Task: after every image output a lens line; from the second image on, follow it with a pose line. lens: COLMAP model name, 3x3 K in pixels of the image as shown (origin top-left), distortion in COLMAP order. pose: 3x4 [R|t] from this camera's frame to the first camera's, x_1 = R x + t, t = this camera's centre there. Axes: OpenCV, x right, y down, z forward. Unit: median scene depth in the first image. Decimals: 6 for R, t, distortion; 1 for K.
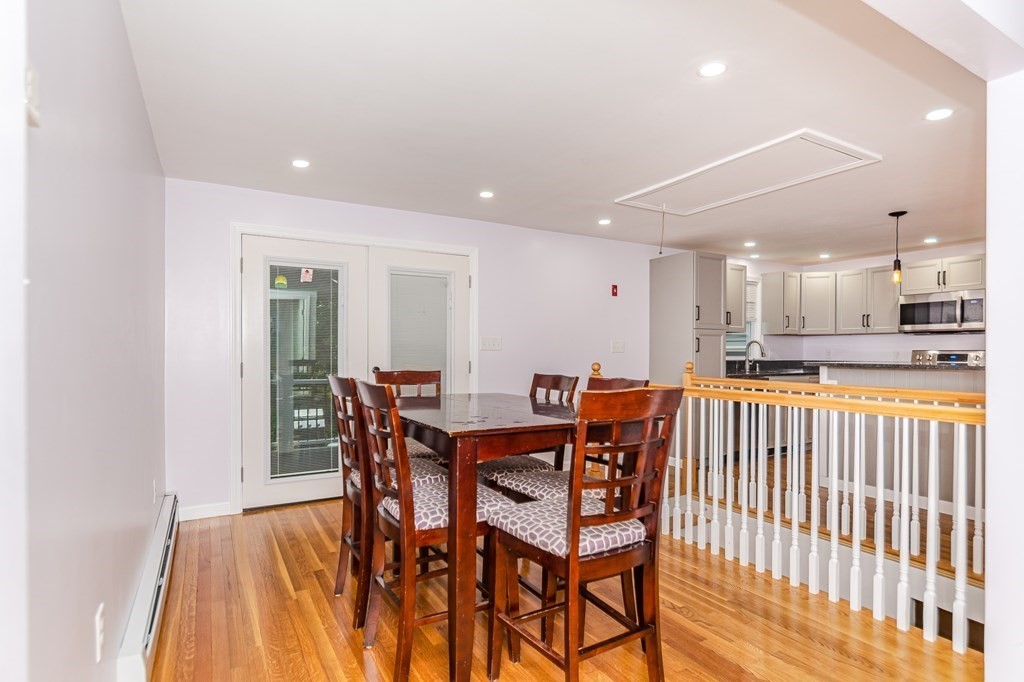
lens RADIAL K [[517.2, 0, 517.9], [0, 517.2, 353.8], [0, 0, 1]] dist [-0.003664, -0.000427]
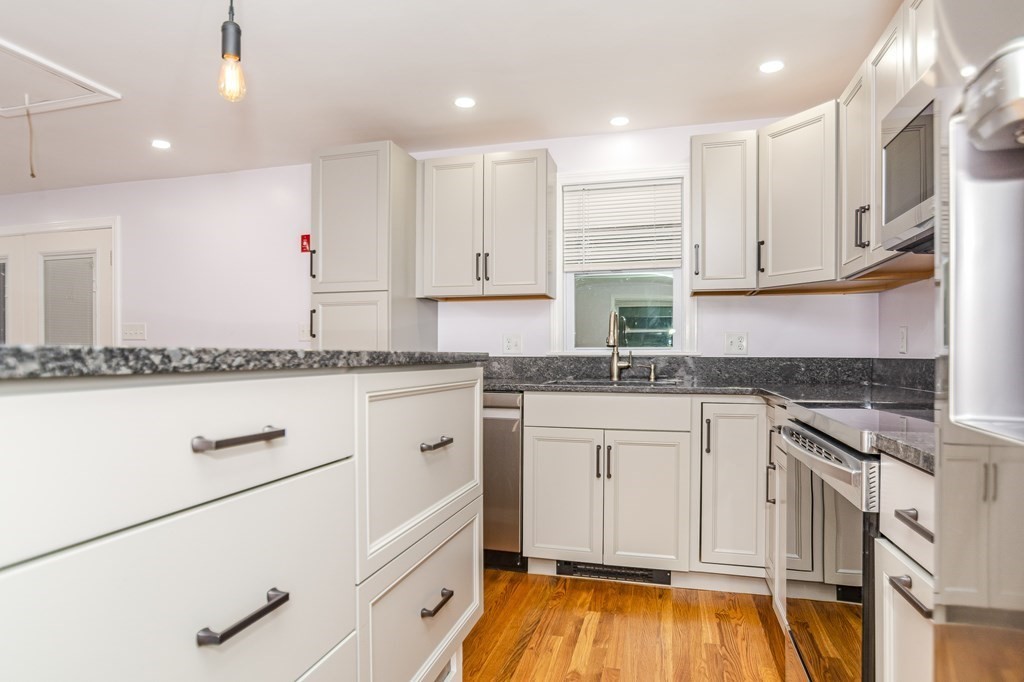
lens RADIAL K [[578.4, 0, 515.0], [0, 578.4, 357.8], [0, 0, 1]] dist [-0.033637, 0.000539]
pose [[0.705431, 0.002405, -0.708775, 0.961722], [-0.004404, 0.999990, -0.000991, 0.019084], [0.708765, 0.003821, 0.705434, 0.763220]]
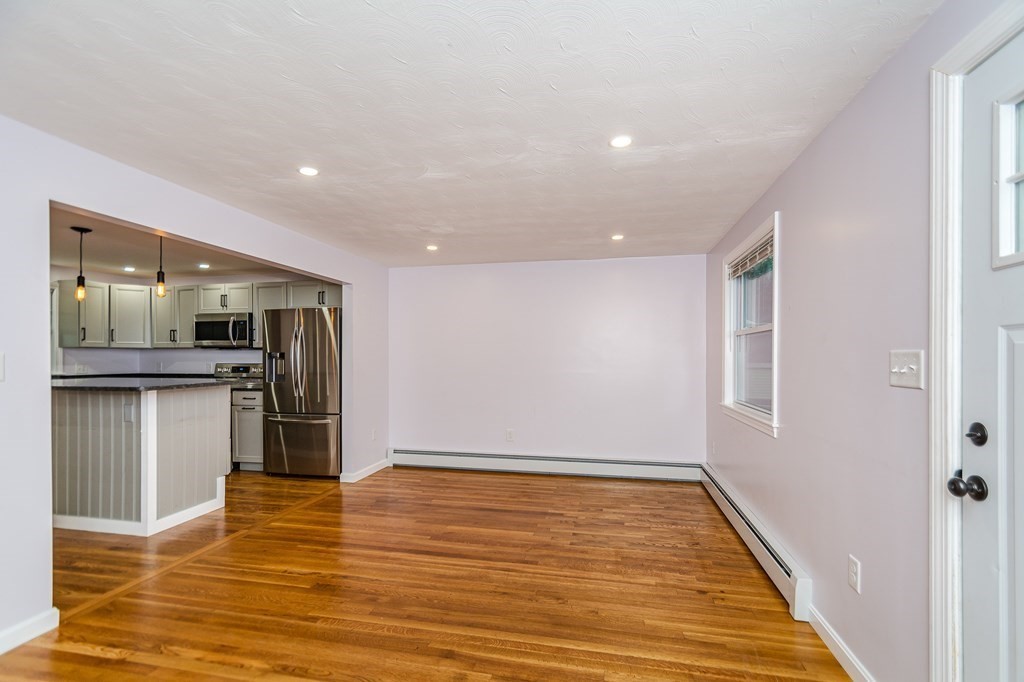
lens RADIAL K [[459.7, 0, 514.4], [0, 459.7, 358.8], [0, 0, 1]] dist [0.001585, -0.000012]
pose [[0.667875, -0.006505, 0.744245, 0.549655], [0.008867, 0.999960, 0.000783, -0.014660], [-0.744221, 0.006077, 0.667906, -0.180879]]
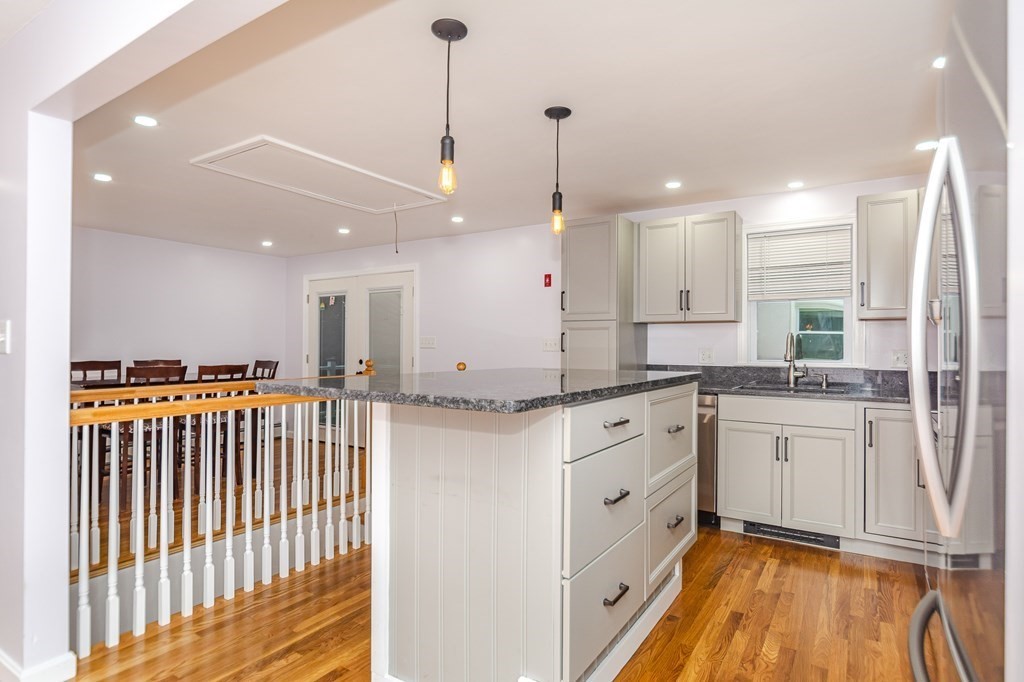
lens RADIAL K [[541.1, 0, 524.5], [0, 541.1, 340.5], [0, 0, 1]] dist [-0.004236, 0.000341]
pose [[0.468350, -0.007584, -0.883511, 1.087993], [-0.010849, 0.999838, -0.014334, -0.007553], [0.883477, 0.016298, 0.468192, 0.596600]]
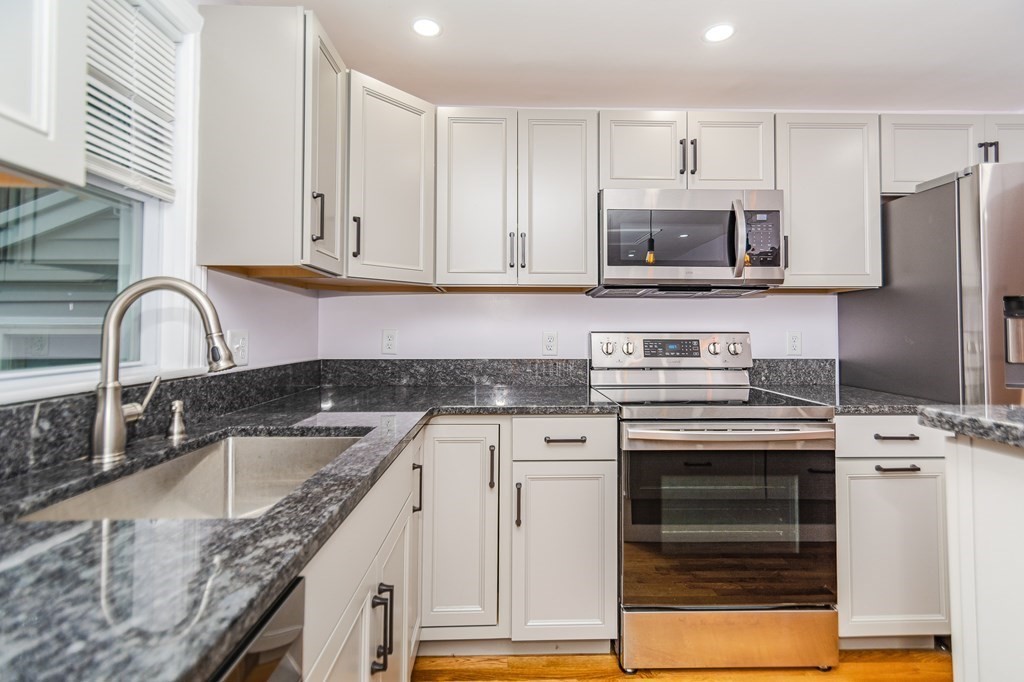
lens RADIAL K [[476.7, 0, 528.6], [0, 476.7, 315.1], [0, 0, 1]] dist [0.001173, 0.000033]
pose [[0.477339, 0.021216, 0.878463, 0.482117], [0.007170, 0.999581, -0.028037, -0.011714], [-0.878690, 0.019682, 0.476986, 1.042061]]
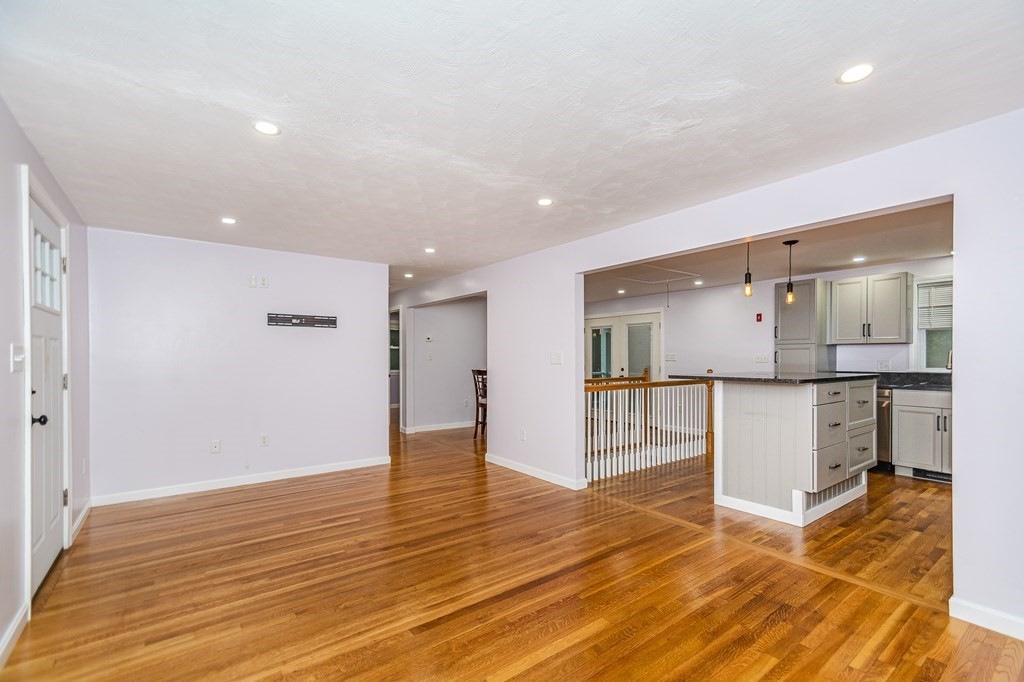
lens RADIAL K [[451.8, 0, 519.3], [0, 451.8, 358.5], [0, 0, 1]] dist [0.011905, 0.000086]
pose [[0.131546, -0.001003, -0.991310, 1.440880], [-0.006686, 0.999976, -0.001899, -0.007826], [0.991287, 0.006878, 0.131536, 0.234473]]
